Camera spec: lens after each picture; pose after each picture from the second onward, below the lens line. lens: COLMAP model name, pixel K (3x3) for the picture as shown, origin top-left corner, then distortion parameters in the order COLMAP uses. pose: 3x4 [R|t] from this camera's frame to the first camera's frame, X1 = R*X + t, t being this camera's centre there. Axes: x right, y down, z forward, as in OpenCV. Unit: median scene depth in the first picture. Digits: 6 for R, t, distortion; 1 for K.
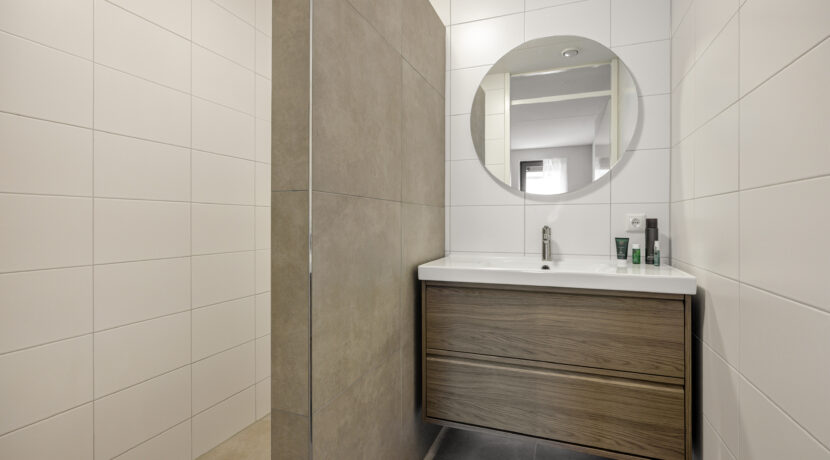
lens RADIAL K [[396.1, 0, 412.0], [0, 396.1, 226.0], [0, 0, 1]] dist [-0.000259, 0.000418]
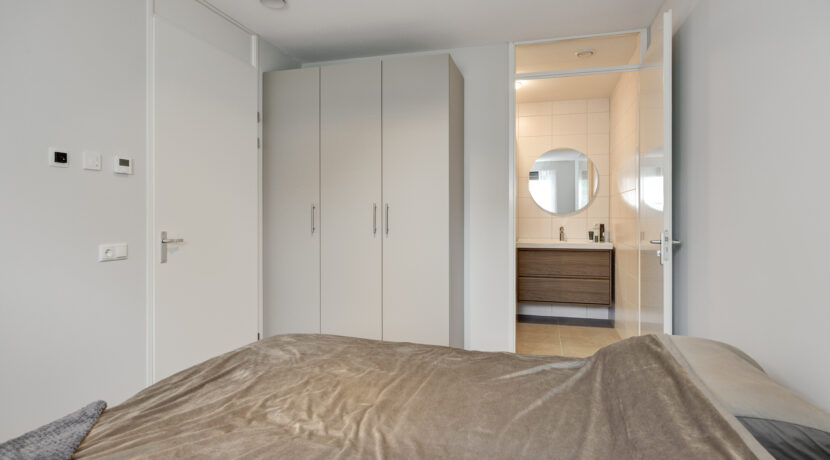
lens RADIAL K [[451.1, 0, 417.4], [0, 451.1, 225.2], [0, 0, 1]] dist [-0.005156, 0.000612]
pose [[0.995639, -0.004814, 0.093163, -0.861725], [0.004166, 0.999966, 0.007148, -0.036491], [-0.093195, -0.006728, 0.995625, -1.800103]]
